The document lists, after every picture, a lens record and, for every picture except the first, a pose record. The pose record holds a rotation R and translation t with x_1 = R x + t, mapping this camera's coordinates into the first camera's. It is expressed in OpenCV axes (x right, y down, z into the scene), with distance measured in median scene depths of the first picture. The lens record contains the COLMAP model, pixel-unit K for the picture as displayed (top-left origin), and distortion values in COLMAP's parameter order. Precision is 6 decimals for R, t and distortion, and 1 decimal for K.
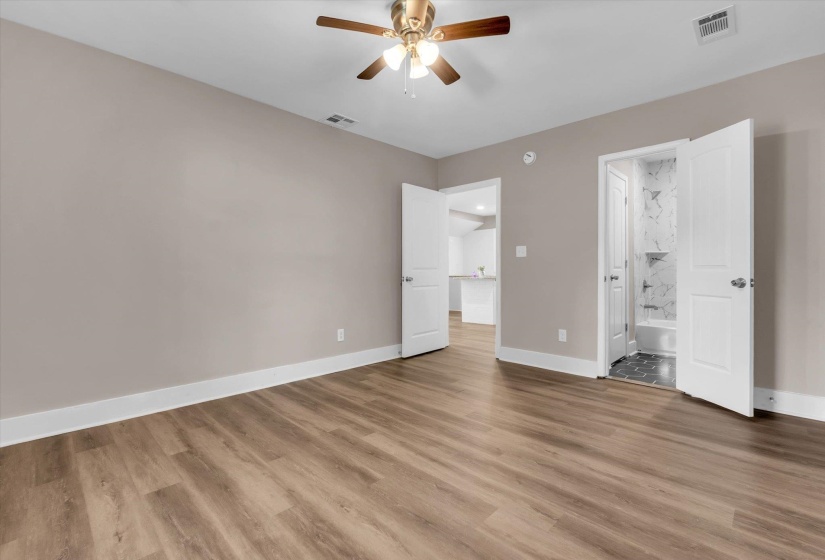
lens RADIAL K [[357.1, 0, 412.0], [0, 357.1, 274.1], [0, 0, 1]] dist [-0.006490, 0.001237]
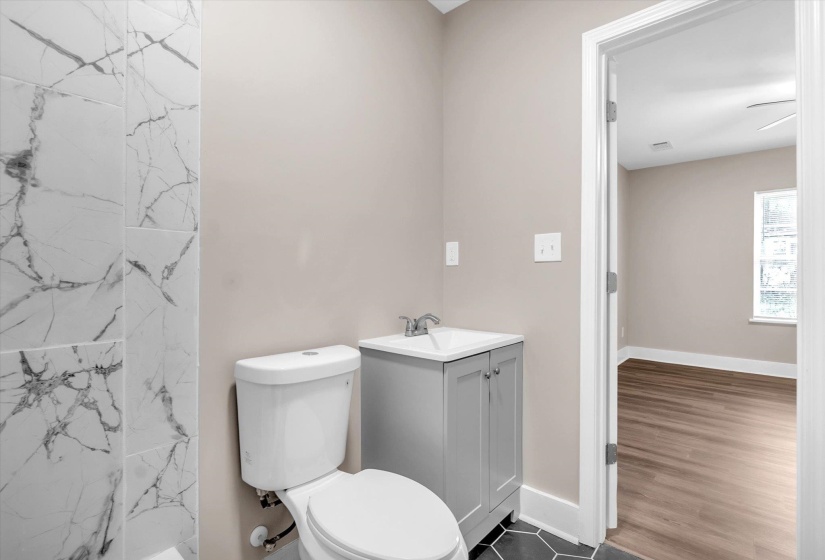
lens RADIAL K [[385.0, 0, 413.2], [0, 385.0, 276.3], [0, 0, 1]] dist [-0.014911, 0.000029]
pose [[-0.997795, 0.004848, -0.066193, 0.668708], [0.004519, 0.999977, 0.005111, -0.029237], [0.066216, 0.004800, -0.997794, 0.954135]]
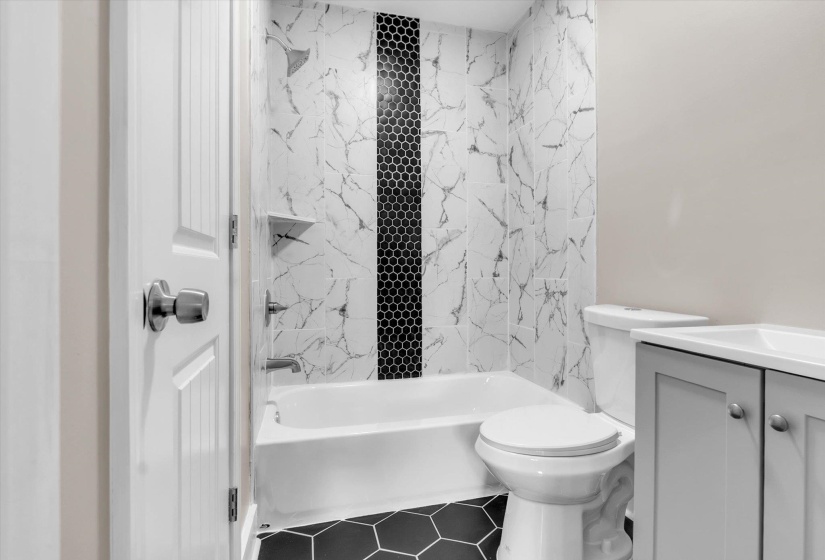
lens RADIAL K [[385.0, 0, 412.4], [0, 385.0, 274.4], [0, 0, 1]] dist [-0.014911, 0.000029]
pose [[0.495709, -0.000940, 0.868488, 0.392792], [-0.003328, 0.999990, 0.002981, -0.001205], [-0.868482, -0.004368, 0.495701, 0.687209]]
